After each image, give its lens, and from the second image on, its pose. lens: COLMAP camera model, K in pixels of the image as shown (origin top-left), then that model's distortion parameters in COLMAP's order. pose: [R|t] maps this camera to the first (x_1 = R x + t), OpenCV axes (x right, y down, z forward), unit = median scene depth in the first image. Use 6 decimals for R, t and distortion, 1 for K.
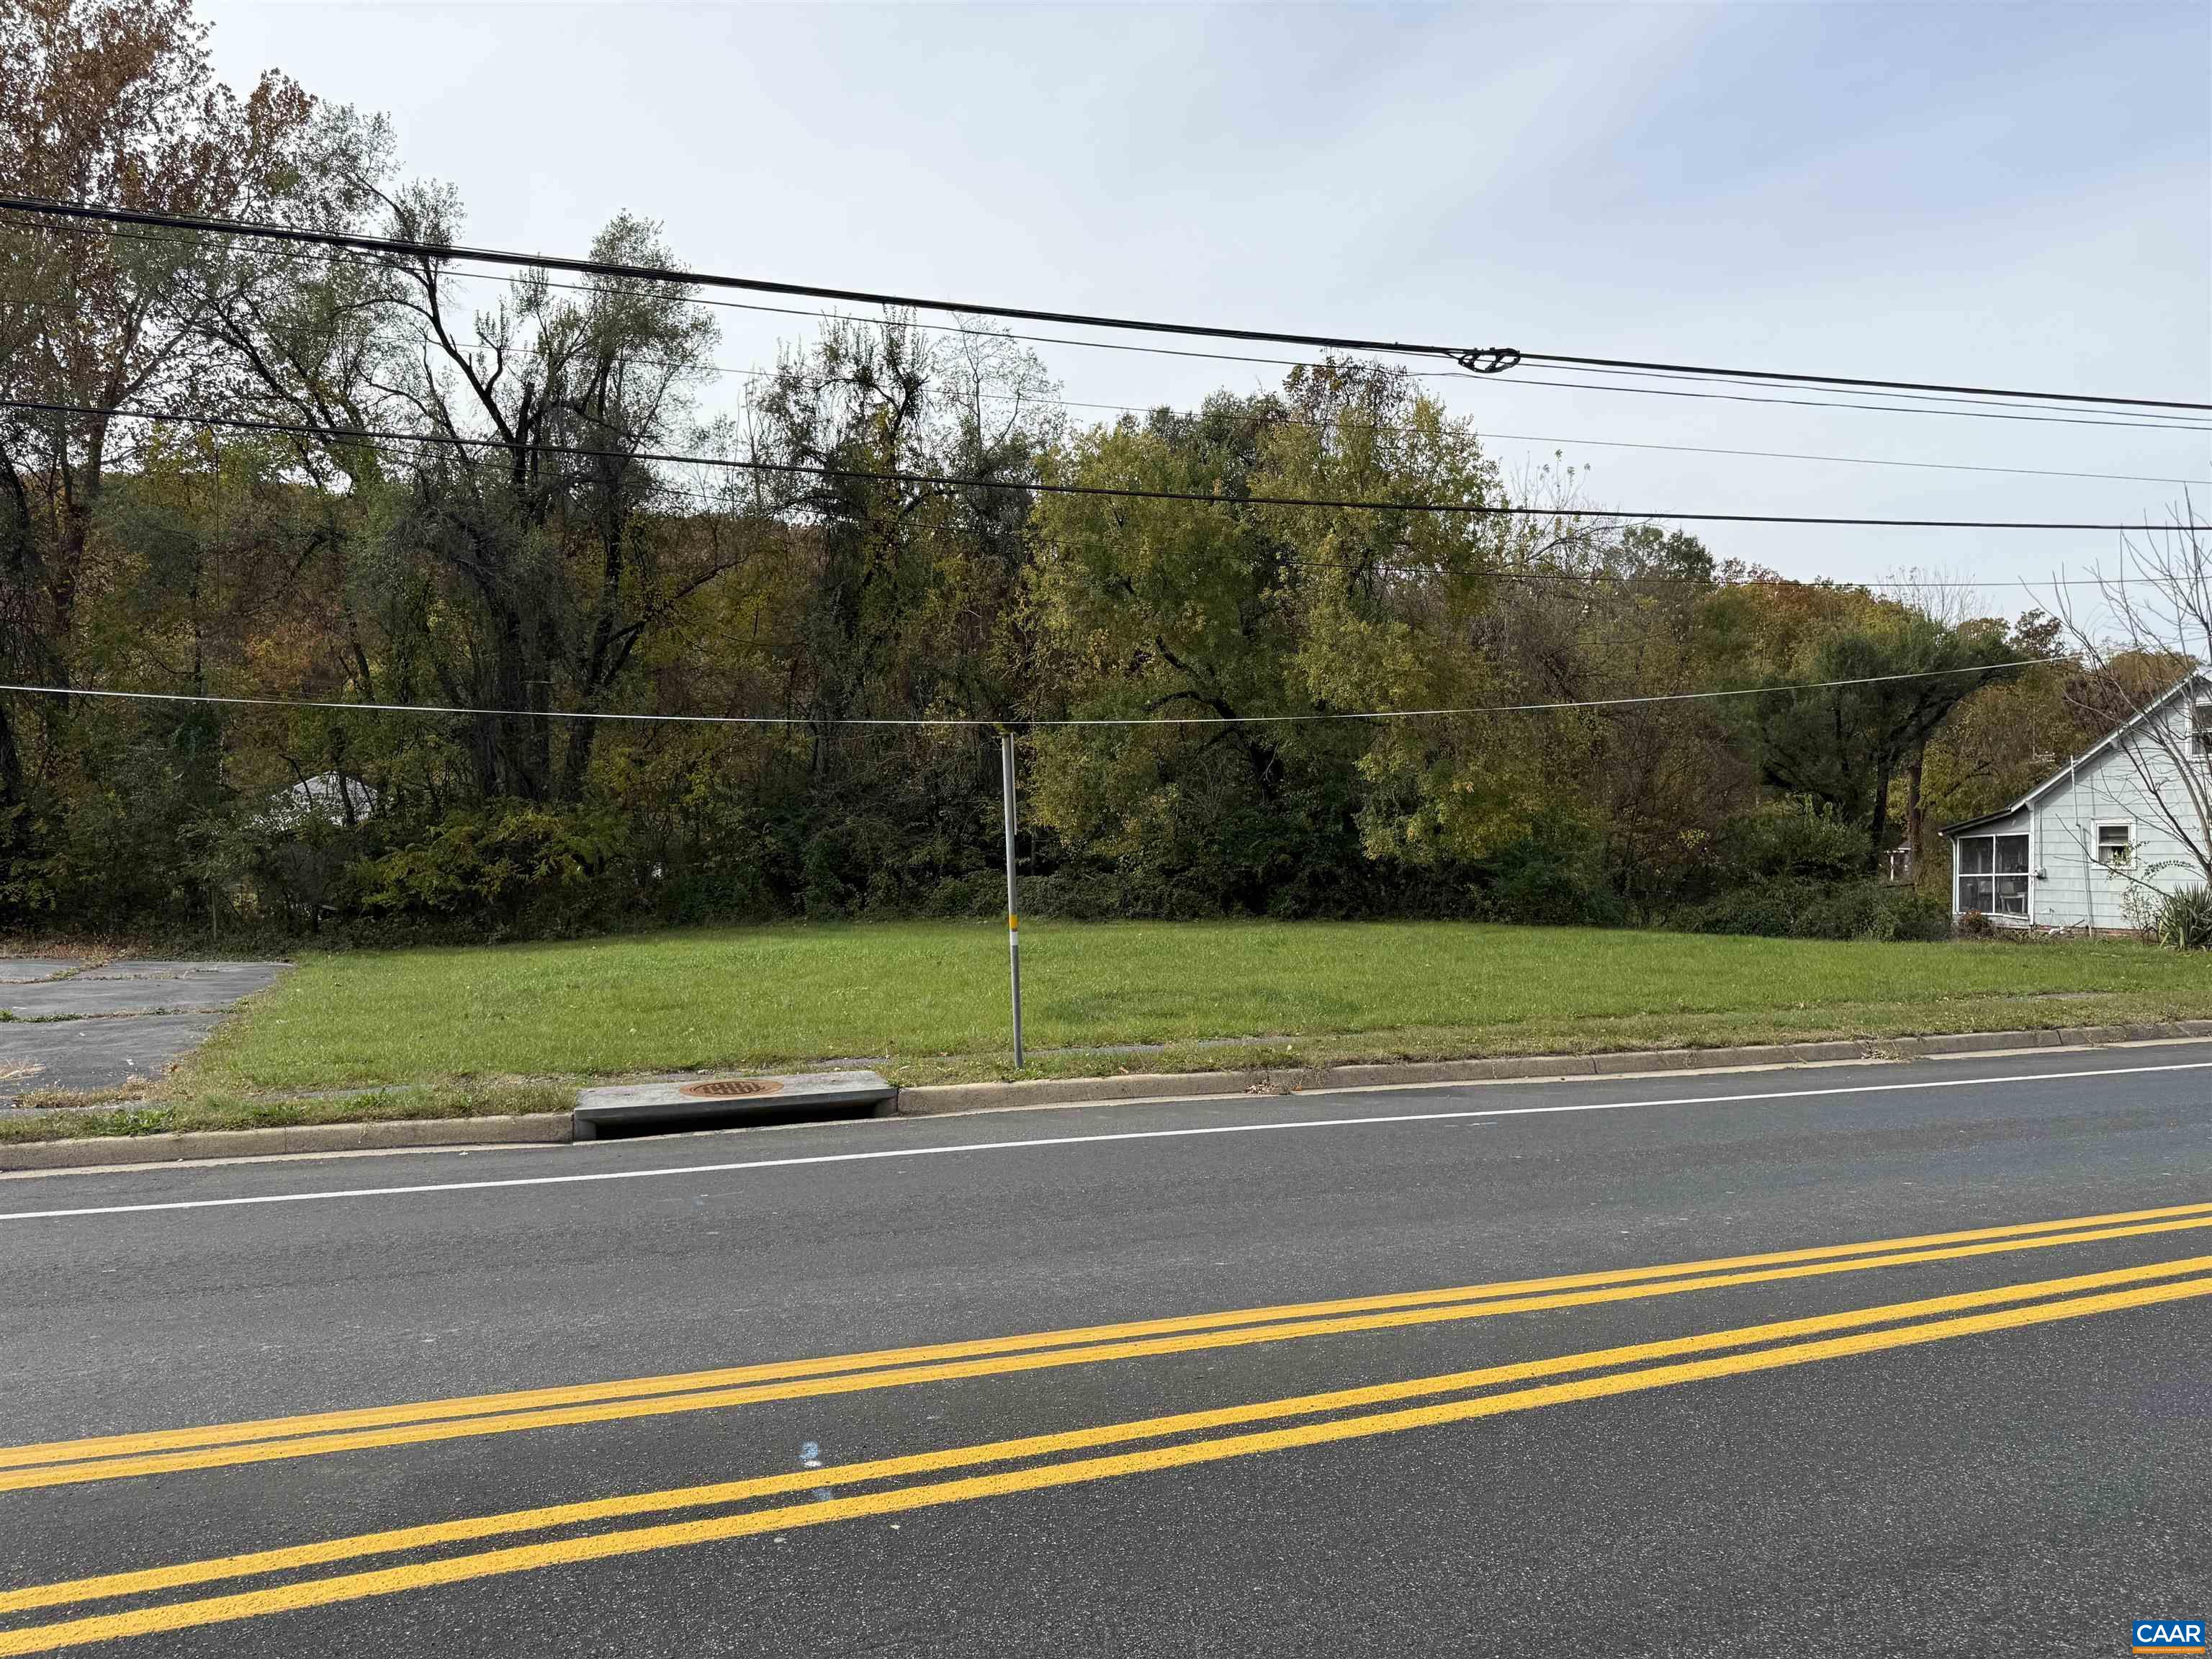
lens RADIAL K [[1628.3, 0, 1107.9], [0, 1628.3, 844.9], [0, 0, 1]] dist [0.064795, -0.001399]
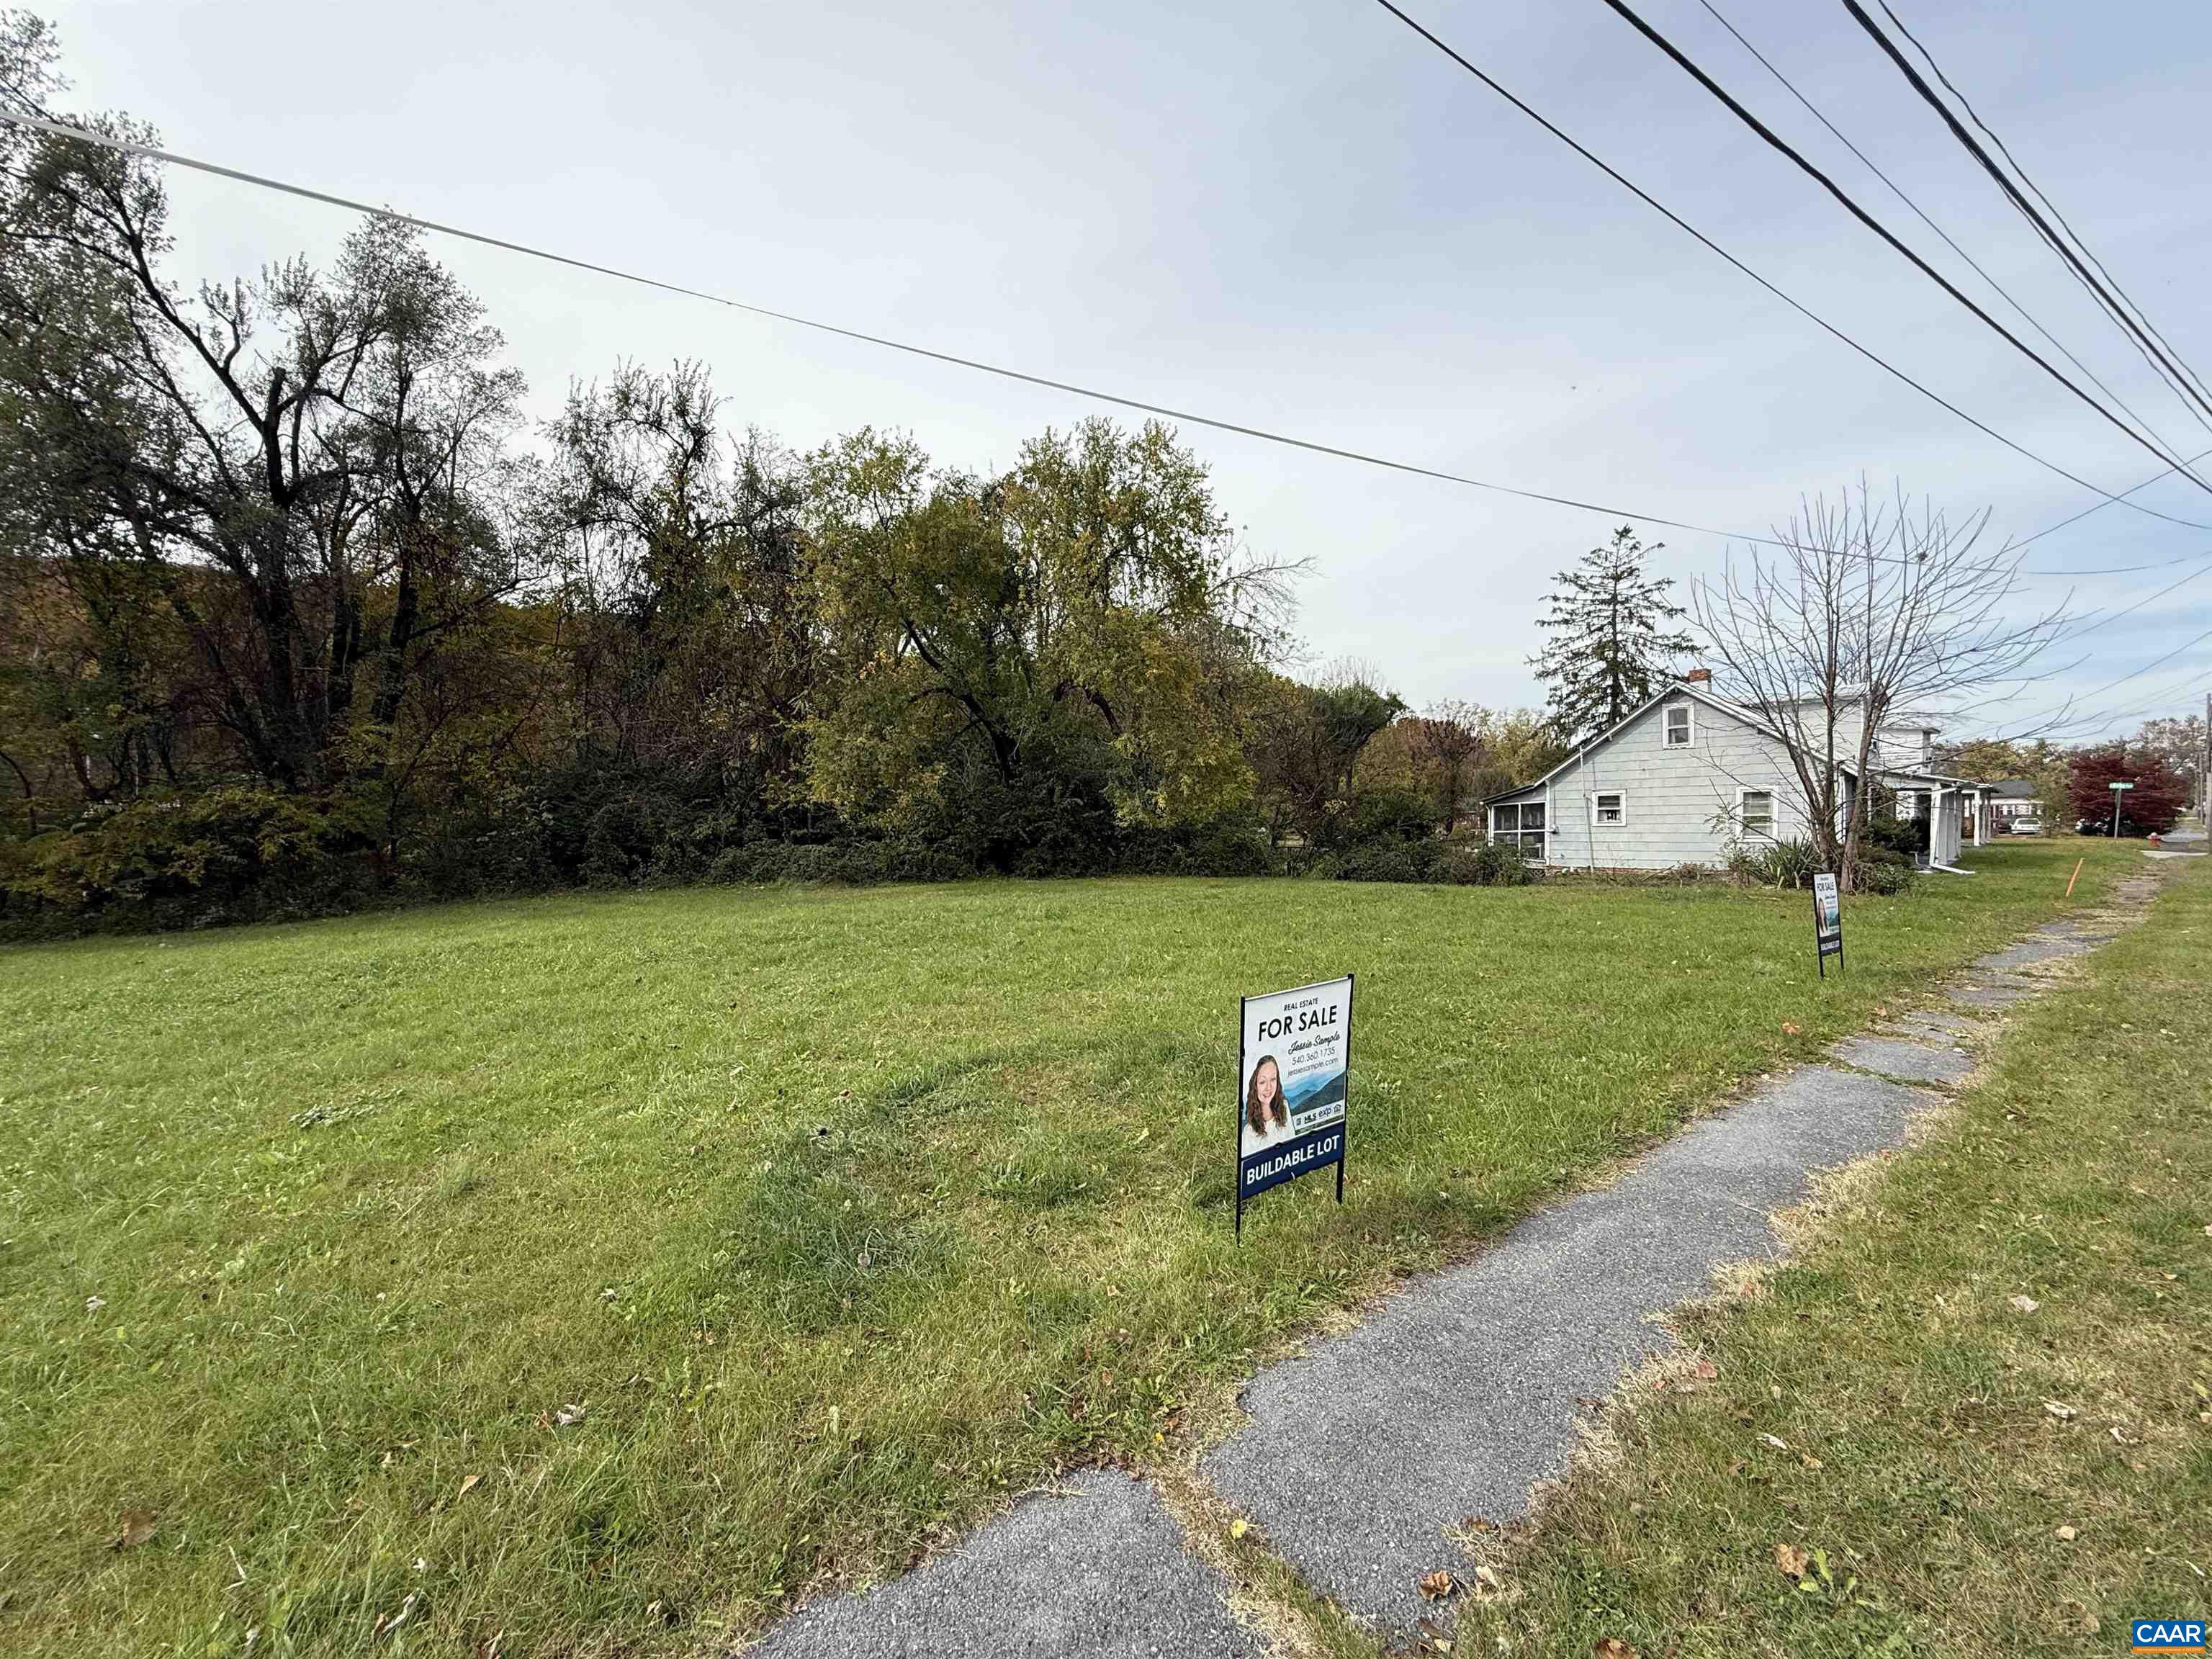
lens RADIAL K [[875.7, 0, 1104.2], [0, 875.7, 823.5], [0, 0, 1]] dist [0.000649, -0.000208]
pose [[0.965744, -0.012647, 0.259189, -0.004516], [0.011547, 0.999917, 0.005764, 0.002927], [-0.259241, -0.002574, 0.965809, 0.363376]]
